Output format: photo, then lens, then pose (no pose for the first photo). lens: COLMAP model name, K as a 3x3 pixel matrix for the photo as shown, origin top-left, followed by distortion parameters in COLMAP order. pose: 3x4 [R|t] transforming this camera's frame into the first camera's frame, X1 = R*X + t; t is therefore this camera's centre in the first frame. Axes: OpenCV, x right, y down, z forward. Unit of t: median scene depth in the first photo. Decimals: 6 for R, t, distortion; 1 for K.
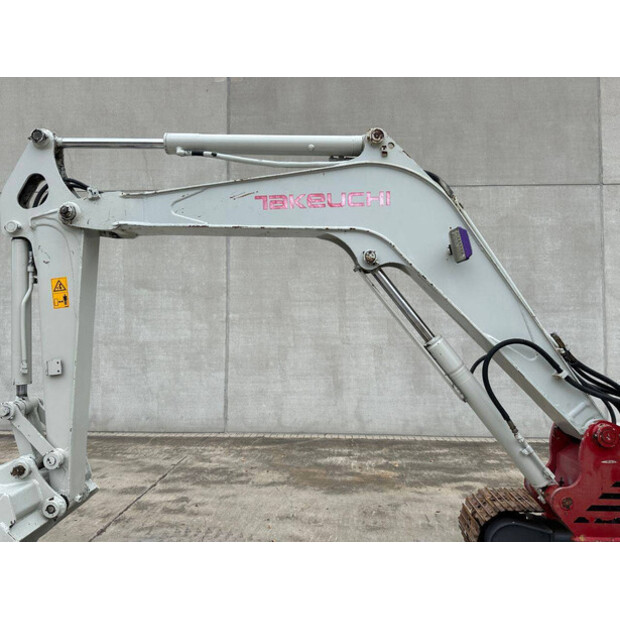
lens RADIAL K [[433.6, 0, 309.9], [0, 433.6, 311.9], [0, 0, 1]] dist [0.058343, -0.071511]
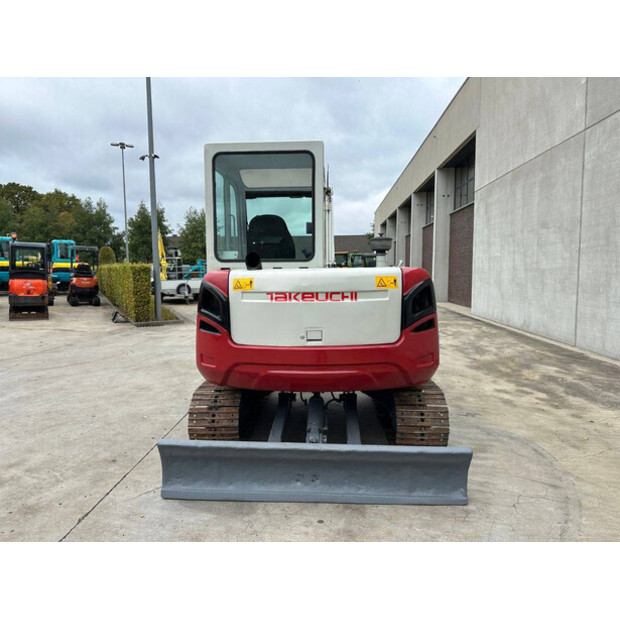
lens RADIAL K [[433.6, 0, 305.3], [0, 433.6, 308.1], [0, 0, 1]] dist [0.058343, -0.071511]
pose [[-0.009557, 0.081330, -0.996641, 1.047141], [0.051885, 0.995385, 0.080730, 0.045085], [0.998607, -0.050939, -0.013733, 0.323892]]
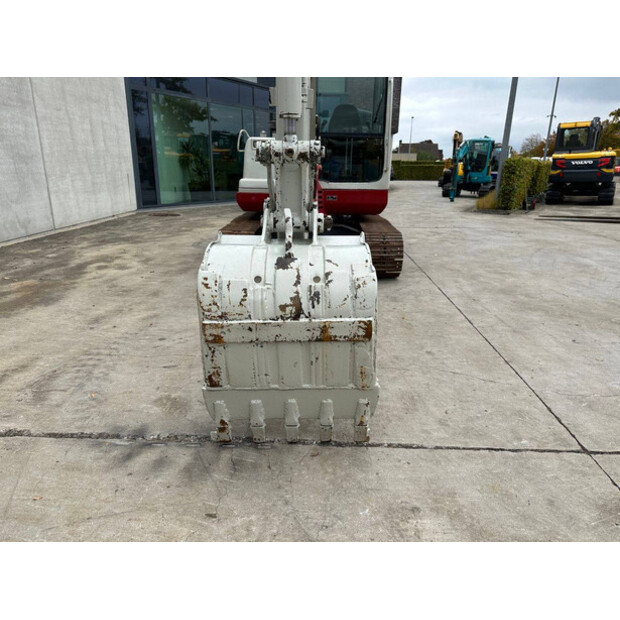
lens RADIAL K [[433.6, 0, 309.4], [0, 433.6, 313.7], [0, 0, 1]] dist [0.058343, -0.071511]
pose [[-0.020504, -0.324008, 0.945832, -0.533742], [-0.059377, 0.944756, 0.322352, 0.086469], [-0.998025, -0.049551, -0.038610, 0.361166]]
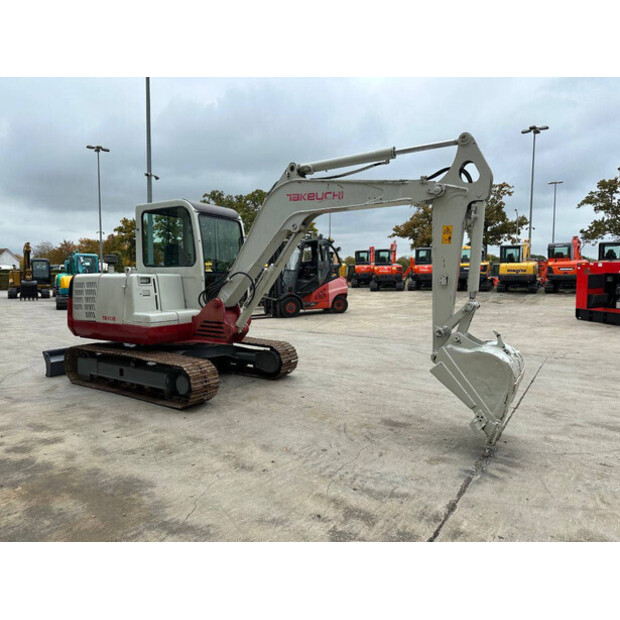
lens RADIAL K [[433.6, 0, 311.8], [0, 433.6, 308.0], [0, 0, 1]] dist [0.058343, -0.071511]
pose [[-0.861558, -0.046729, 0.505504, -0.356566], [-0.031621, 0.998761, 0.038432, 0.066847], [-0.506674, 0.017127, -0.861968, 1.003917]]
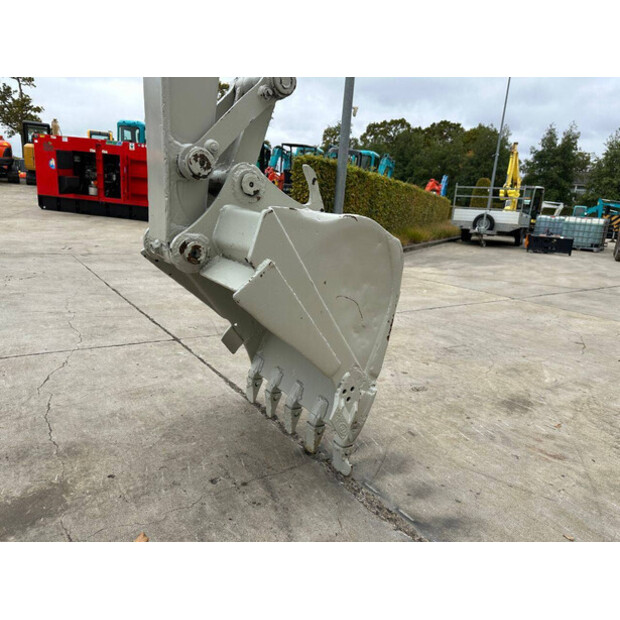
lens RADIAL K [[433.6, 0, 313.9], [0, 433.6, 309.4], [0, 0, 1]] dist [0.058343, -0.071511]
pose [[-0.776093, 0.087931, -0.624458, -0.122598], [-0.053031, 0.977624, 0.203568, 0.138644], [0.628385, 0.191103, -0.754064, 0.558387]]
